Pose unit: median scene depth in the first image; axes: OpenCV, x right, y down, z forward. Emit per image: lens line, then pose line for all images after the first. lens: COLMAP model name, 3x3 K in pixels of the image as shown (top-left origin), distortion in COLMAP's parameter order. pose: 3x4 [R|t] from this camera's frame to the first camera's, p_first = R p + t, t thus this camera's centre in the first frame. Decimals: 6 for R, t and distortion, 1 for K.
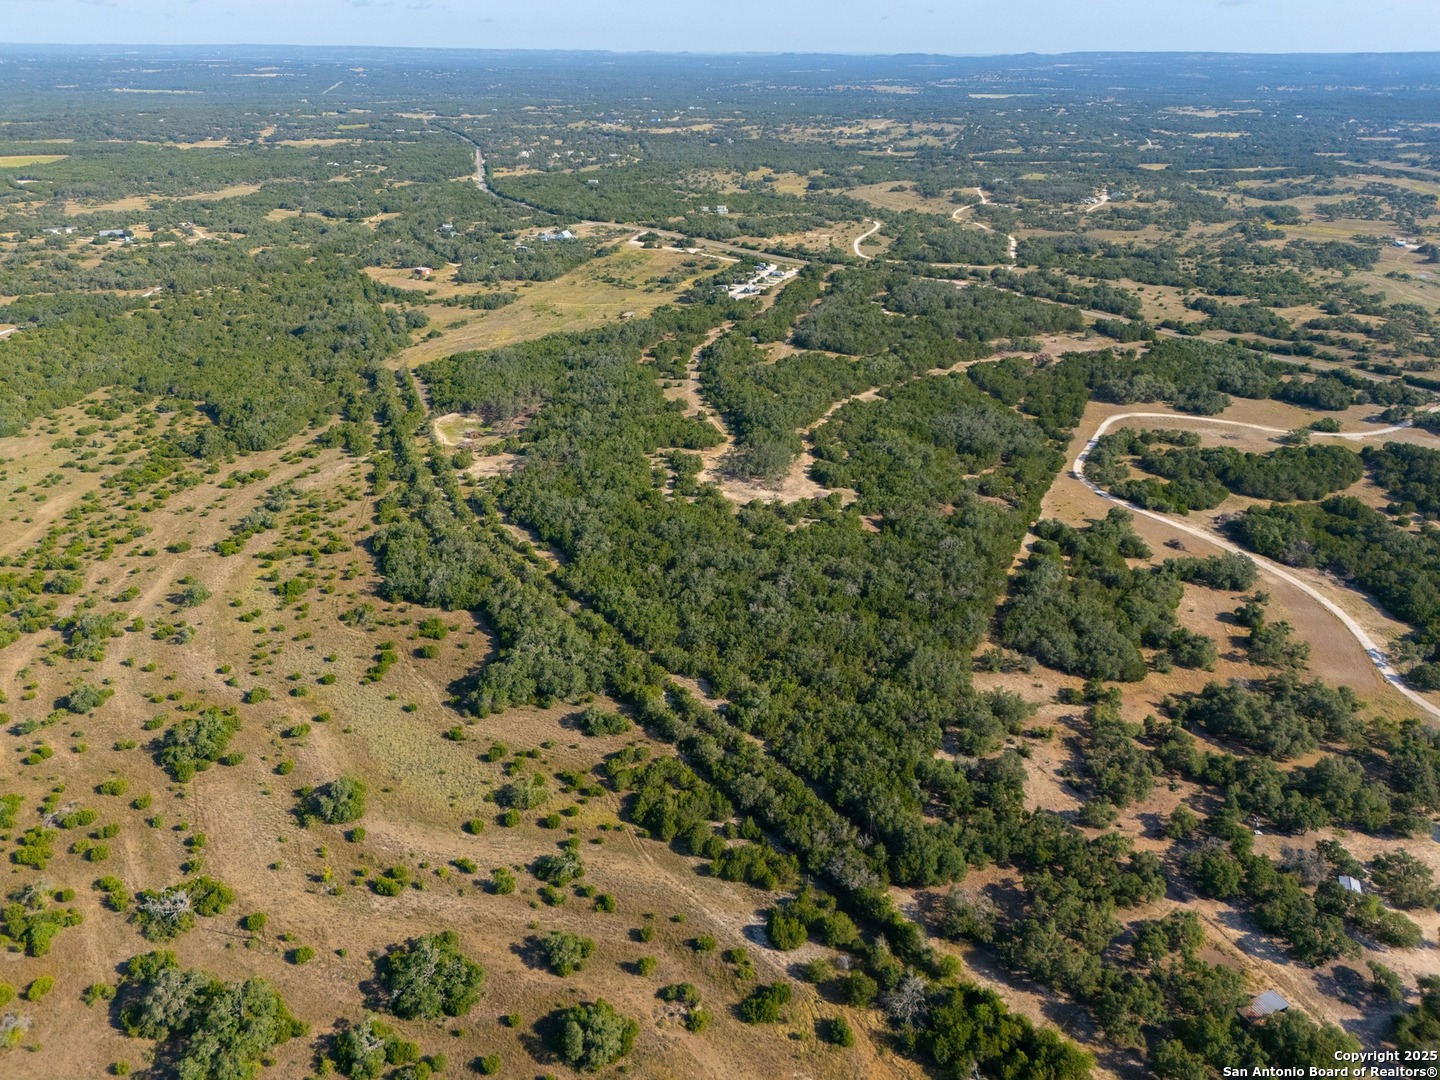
lens RADIAL K [[1076.4, 0, 720.0], [0, 1076.4, 540.0], [0, 0, 1]] dist [0.060356, -0.060144]
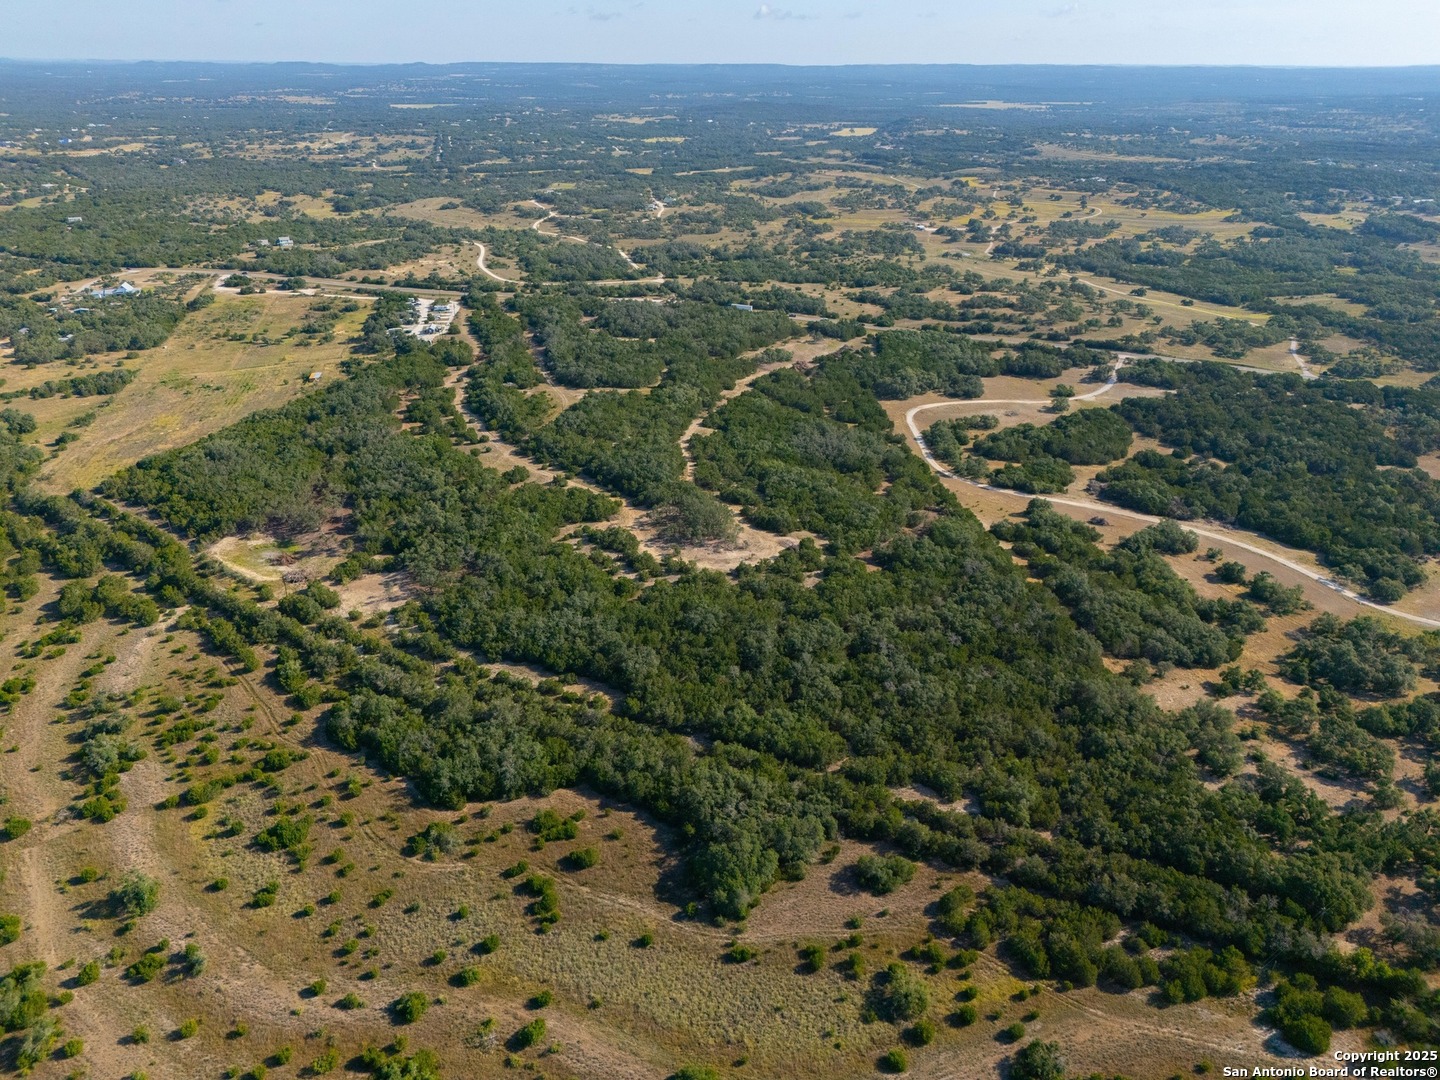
lens RADIAL K [[1076.4, 0, 720.0], [0, 1076.4, 540.0], [0, 0, 1]] dist [0.060356, -0.060144]
pose [[0.865792, -0.205266, 0.456367, -0.249982], [0.208522, 0.977034, 0.043857, -0.065000], [-0.454888, 0.057192, 0.888710, 0.140853]]
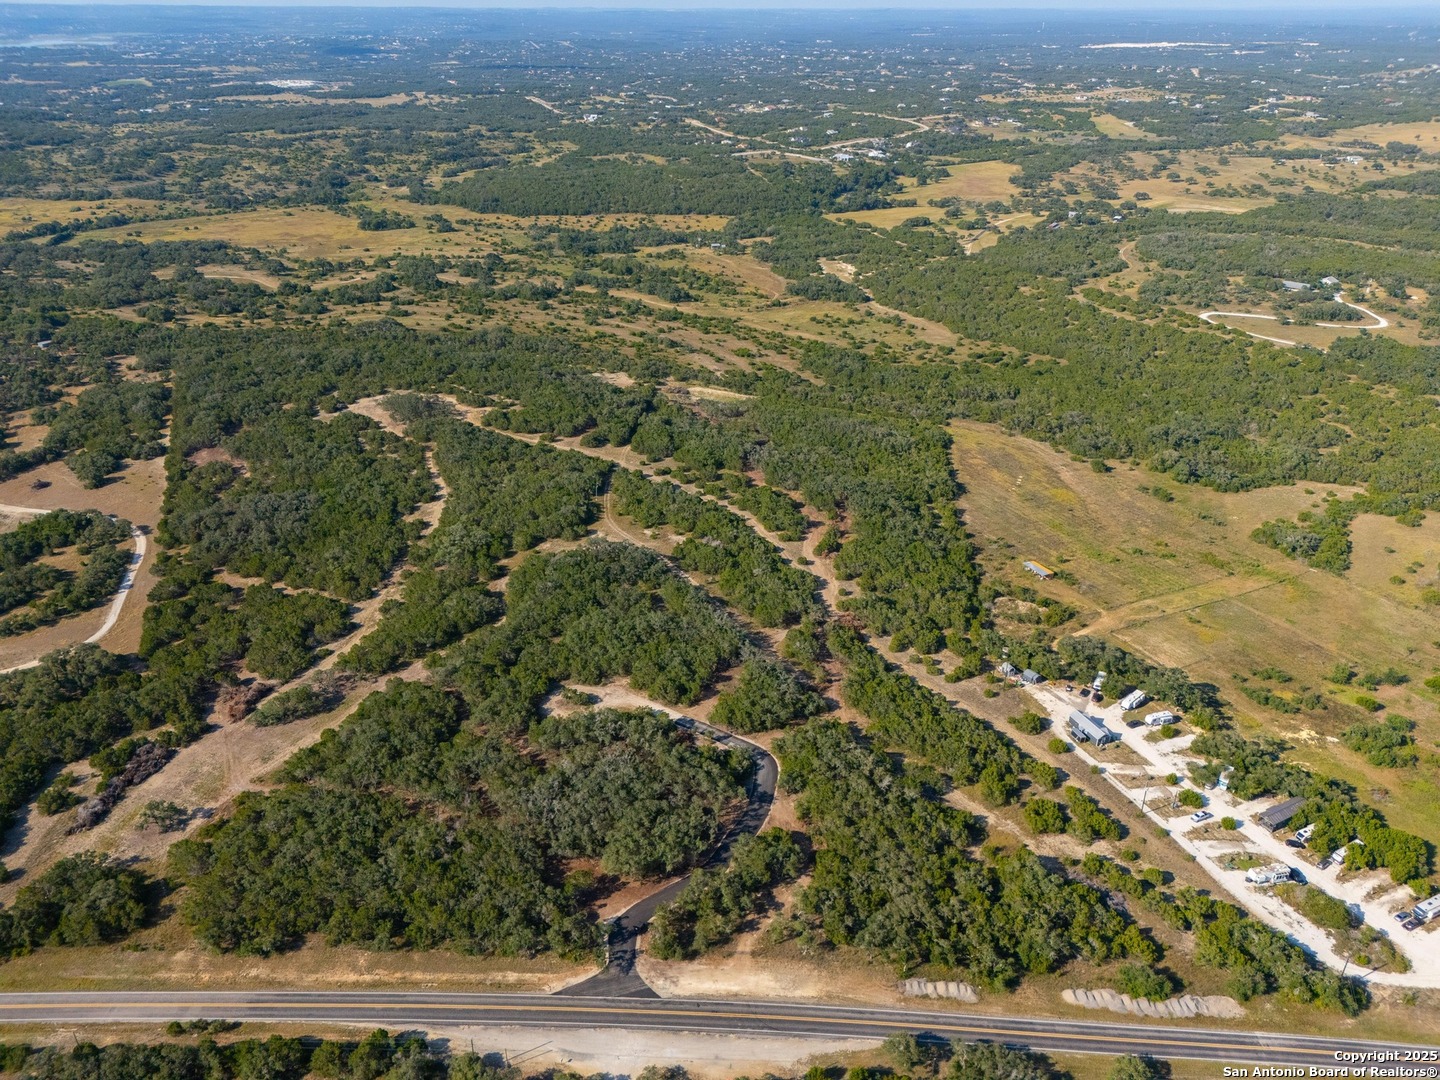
lens RADIAL K [[1076.4, 0, 720.0], [0, 1076.4, 540.0], [0, 0, 1]] dist [0.060356, -0.060144]
pose [[-0.705198, 0.312007, -0.636668, 0.422936], [-0.302825, 0.679398, 0.668368, -0.607926], [0.641087, 0.664131, -0.384627, 1.238844]]
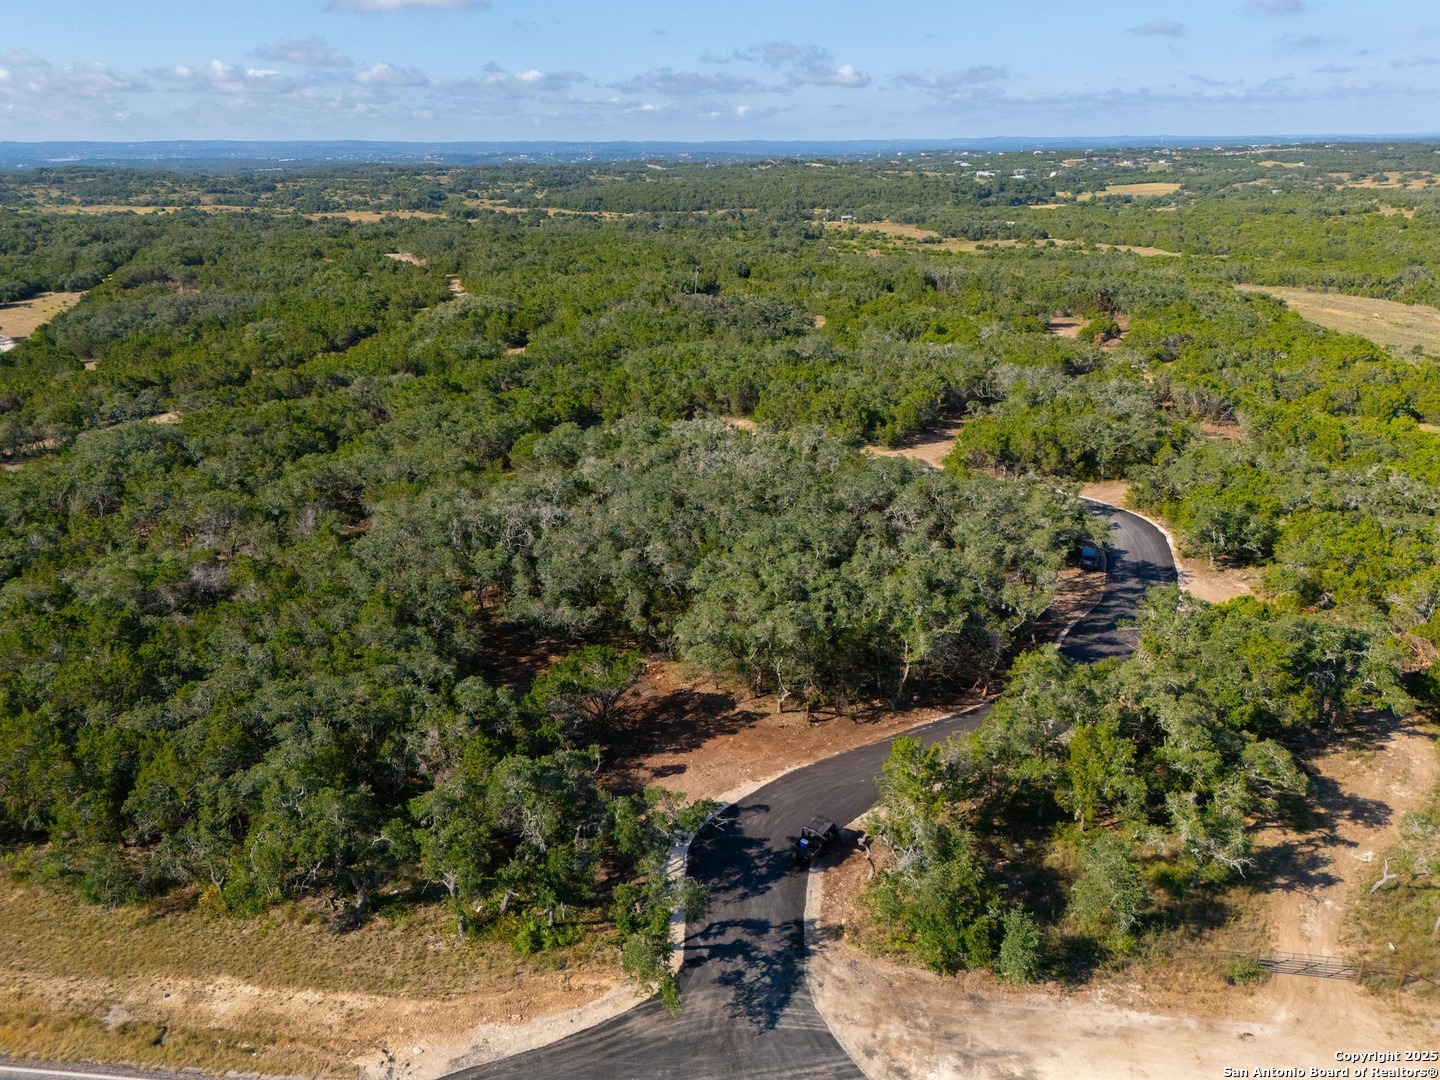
lens RADIAL K [[1076.4, 0, 720.0], [0, 1076.4, 540.0], [0, 0, 1]] dist [0.060356, -0.060144]
pose [[-0.770392, 0.224976, -0.596558, 0.304159], [-0.264350, 0.738747, 0.619978, -0.339541], [0.580185, 0.635326, -0.509652, 1.192750]]
